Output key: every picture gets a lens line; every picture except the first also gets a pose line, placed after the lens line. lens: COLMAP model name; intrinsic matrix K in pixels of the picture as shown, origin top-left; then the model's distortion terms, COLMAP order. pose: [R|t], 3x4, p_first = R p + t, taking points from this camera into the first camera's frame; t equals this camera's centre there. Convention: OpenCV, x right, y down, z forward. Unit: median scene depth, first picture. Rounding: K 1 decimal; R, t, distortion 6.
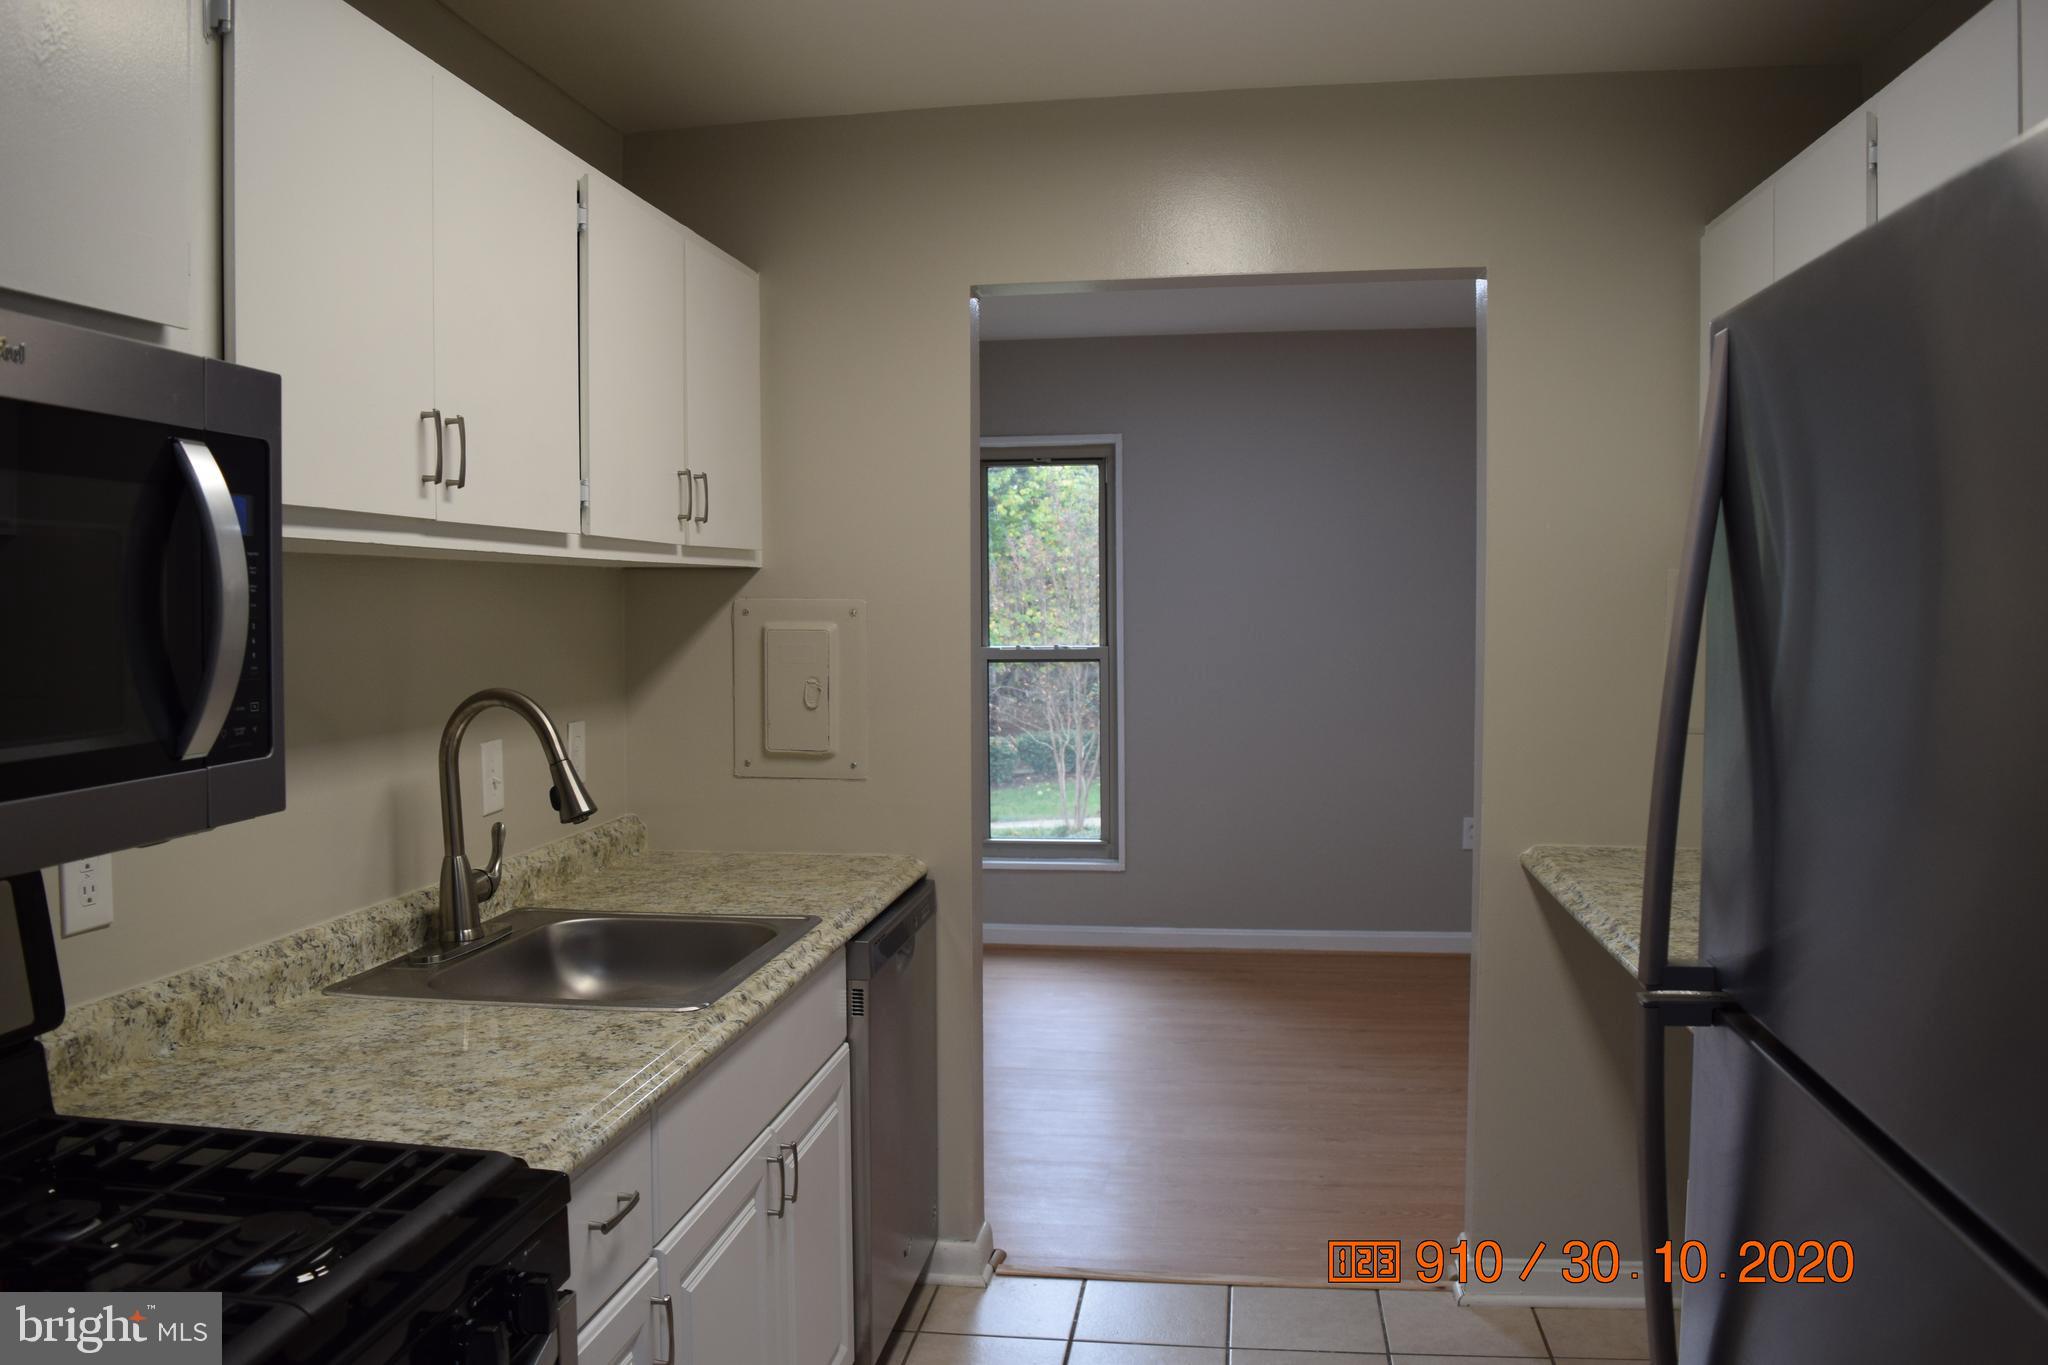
lens RADIAL K [[1574.8, 0, 1024.0], [0, 1574.8, 682.5], [0, 0, 1]] dist [-0.093295, 0.009506]
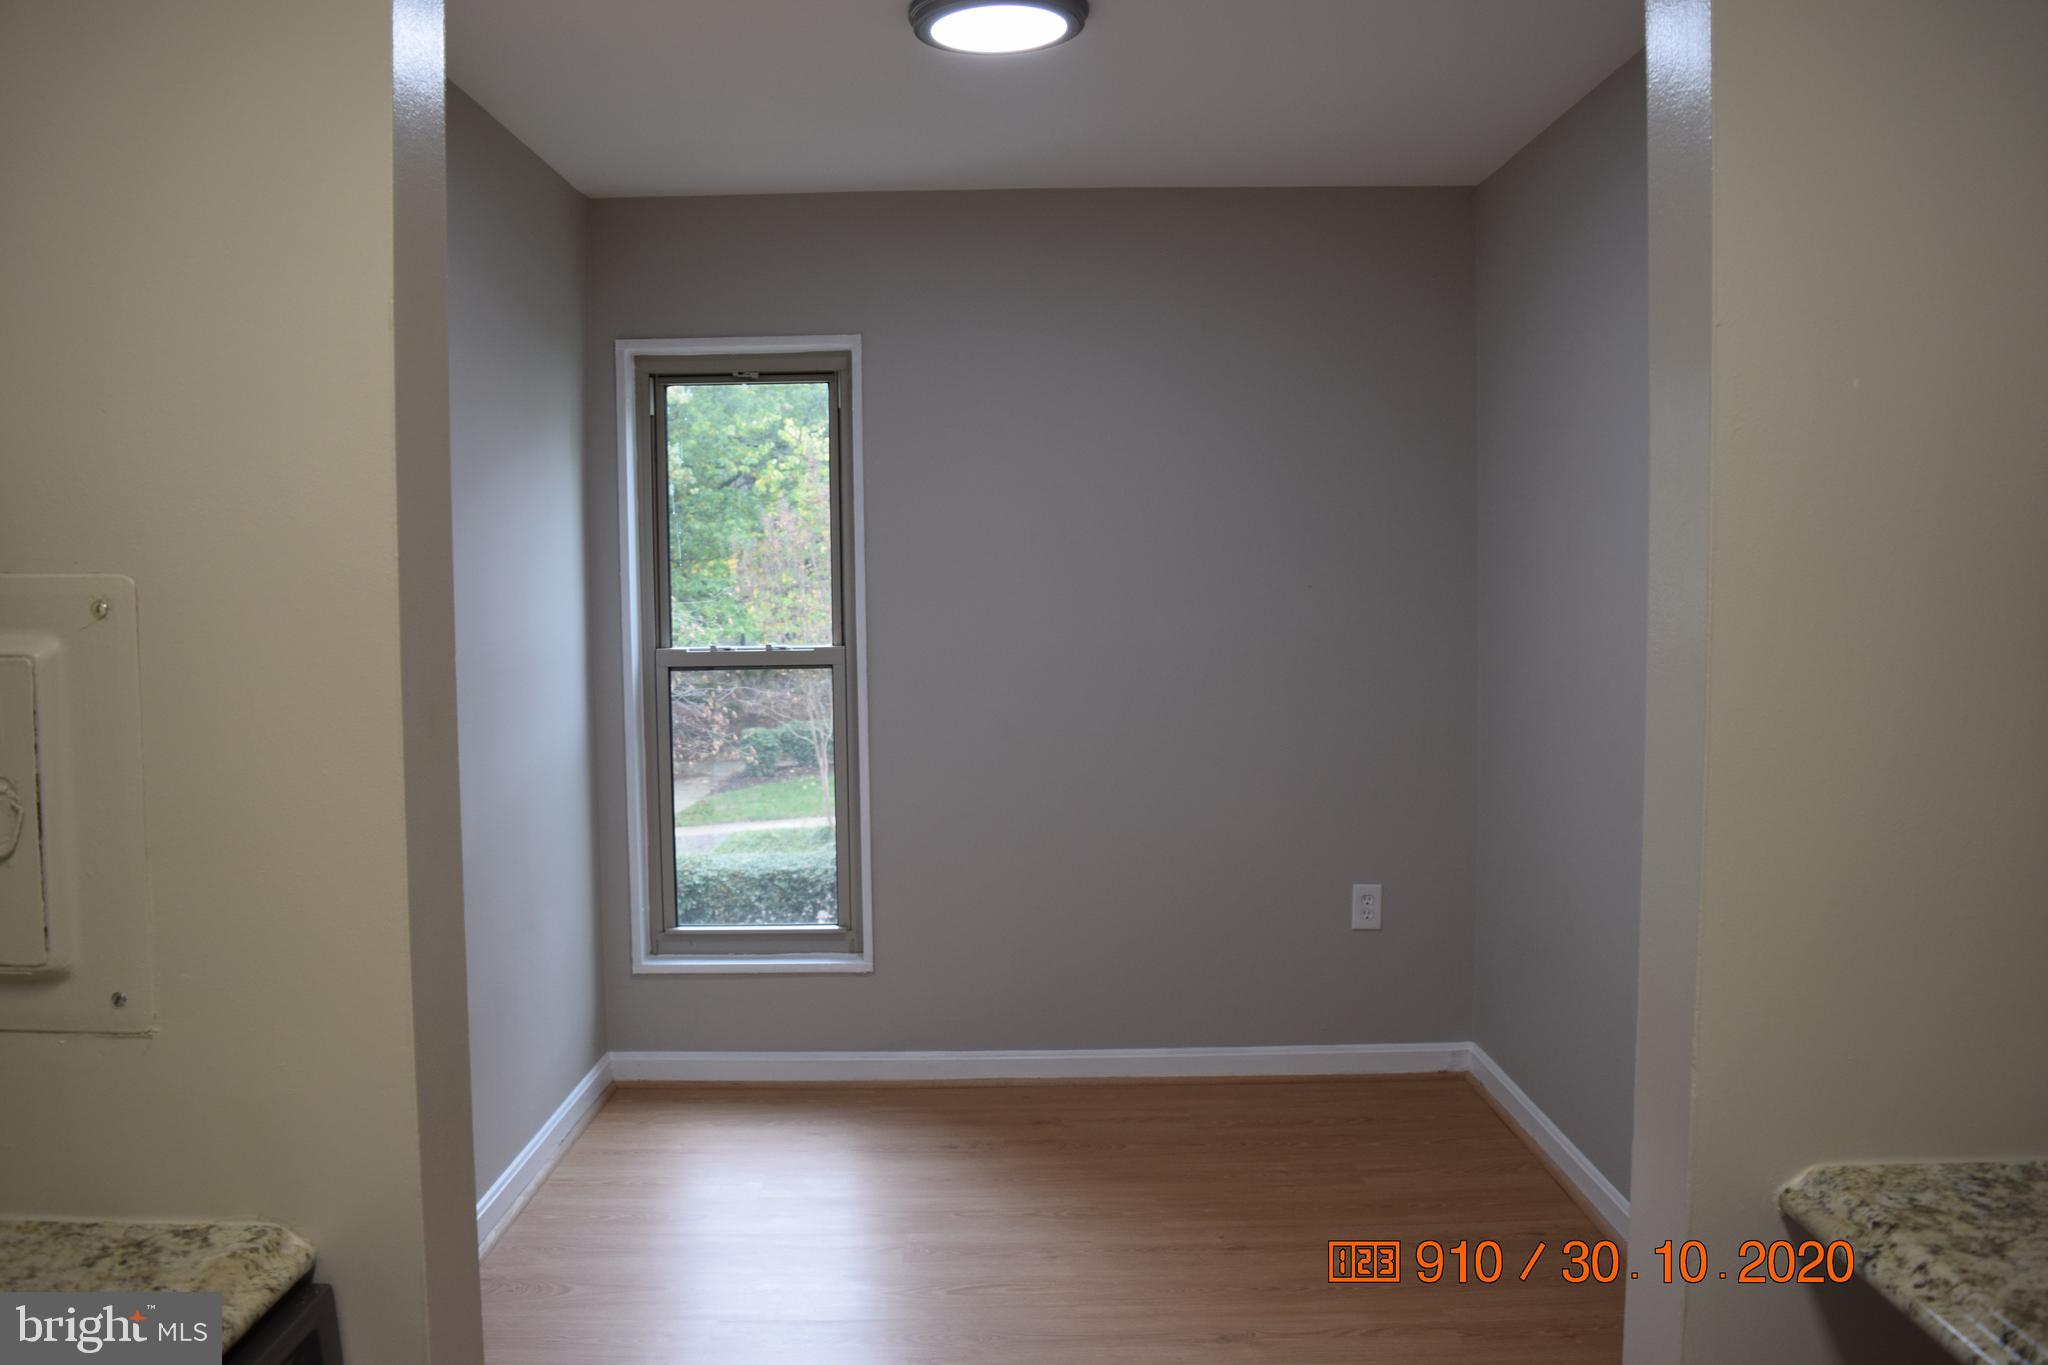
lens RADIAL K [[1574.8, 0, 1024.0], [0, 1574.8, 682.5], [0, 0, 1]] dist [-0.093295, 0.009506]
pose [[0.989437, -0.011001, 0.144546, 0.031224], [0.009386, 0.999886, 0.011856, -0.014603], [-0.144660, -0.010374, 0.989427, 0.303410]]
